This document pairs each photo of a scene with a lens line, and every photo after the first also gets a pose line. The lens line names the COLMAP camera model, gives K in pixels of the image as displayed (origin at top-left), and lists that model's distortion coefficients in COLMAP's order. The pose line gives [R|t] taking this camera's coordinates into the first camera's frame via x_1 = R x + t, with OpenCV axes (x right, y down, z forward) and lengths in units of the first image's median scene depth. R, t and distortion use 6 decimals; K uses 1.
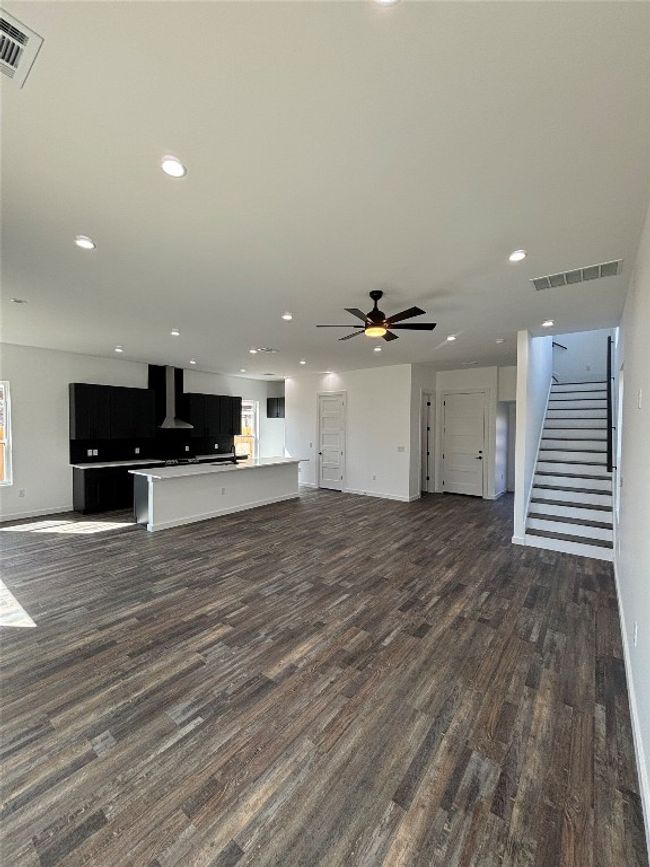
lens RADIAL K [[349.9, 0, 323.2], [0, 349.9, 431.5], [0, 0, 1]] dist [0.004804, 0.000547]
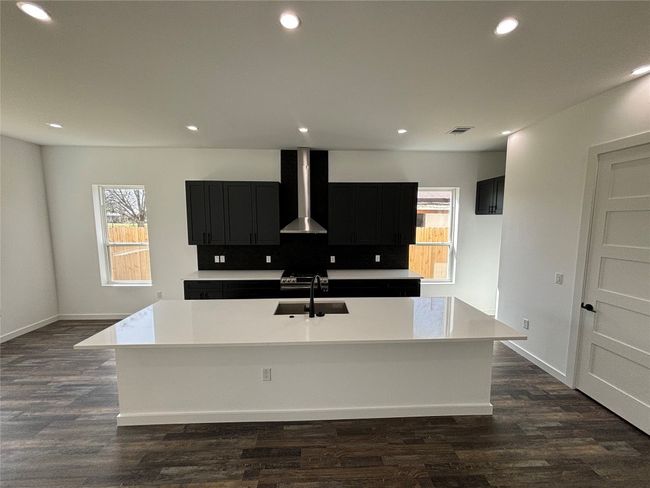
lens RADIAL K [[262.3, 0, 324.9], [0, 262.3, 246.9], [0, 0, 1]] dist [0.004804, 0.000547]
pose [[0.656811, 0.071200, -0.750686, 0.014171], [-0.013743, 0.996497, 0.082490, -0.022504], [0.753930, -0.043864, 0.655489, 0.587026]]
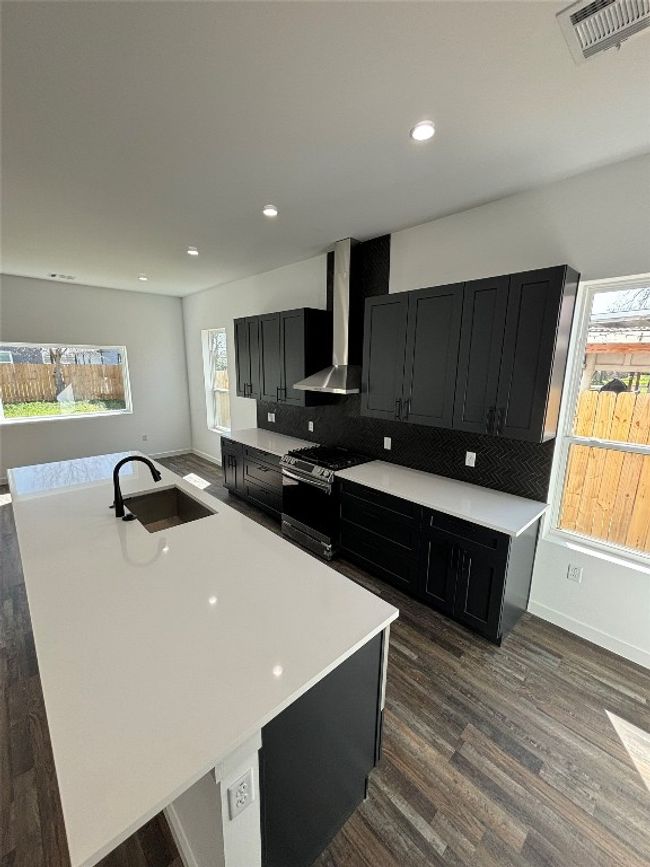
lens RADIAL K [[349.9, 0, 323.8], [0, 349.9, 439.4], [0, 0, 1]] dist [0.004804, 0.000547]
pose [[-0.168228, 0.202950, -0.964630, 0.007651], [-0.029130, 0.977126, 0.210659, -0.036175], [0.985318, 0.063539, -0.158468, 0.934310]]
